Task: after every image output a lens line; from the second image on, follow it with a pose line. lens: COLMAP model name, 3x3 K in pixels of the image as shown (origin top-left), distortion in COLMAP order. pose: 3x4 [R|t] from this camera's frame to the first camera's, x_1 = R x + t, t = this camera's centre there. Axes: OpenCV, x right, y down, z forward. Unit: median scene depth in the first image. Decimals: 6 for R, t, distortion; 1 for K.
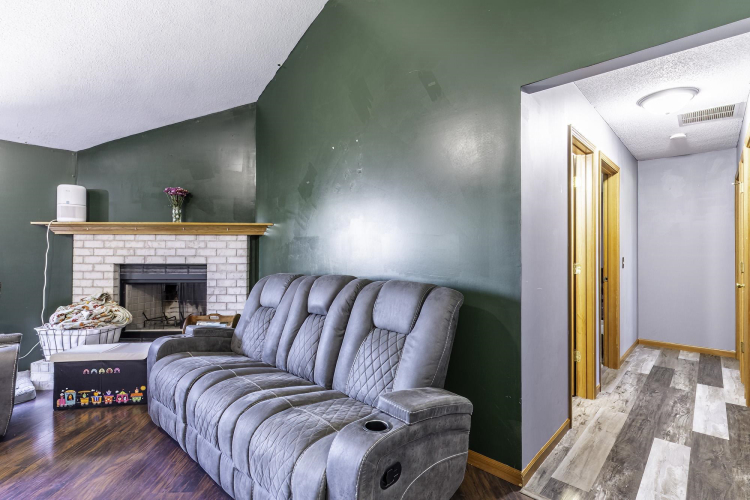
lens RADIAL K [[357.2, 0, 383.5], [0, 357.2, 248.1], [0, 0, 1]] dist [-0.018113, -0.000094]
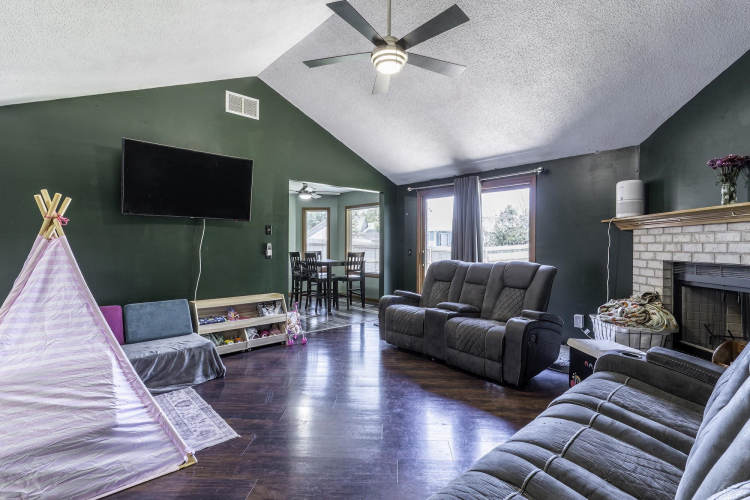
lens RADIAL K [[357.2, 0, 378.0], [0, 357.2, 248.0], [0, 0, 1]] dist [-0.018113, -0.000094]
pose [[-0.099489, 0.002641, -0.995035, 0.182264], [0.004923, 0.999986, 0.002161, 0.006944], [0.995027, -0.004684, -0.099500, 0.381058]]
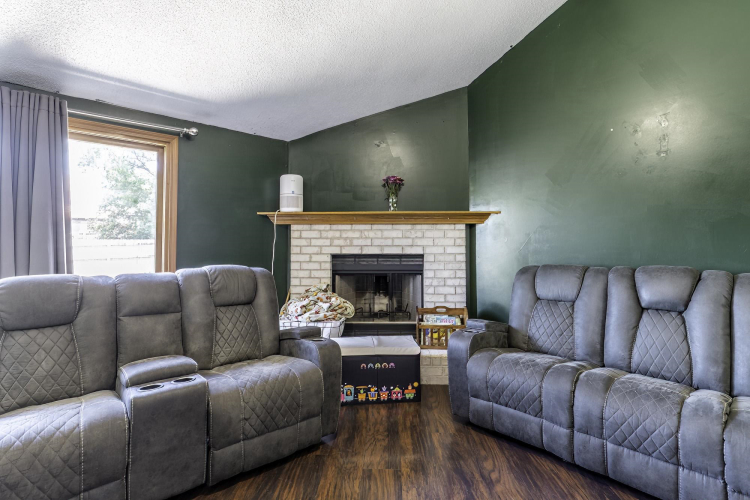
lens RADIAL K [[357.2, 0, 373.9], [0, 357.2, 236.3], [0, 0, 1]] dist [-0.018113, -0.000094]
pose [[0.995300, -0.006467, -0.096626, -0.547923], [0.005859, 0.999961, -0.006575, 0.001956], [0.096665, 0.005978, 0.995299, 0.024324]]
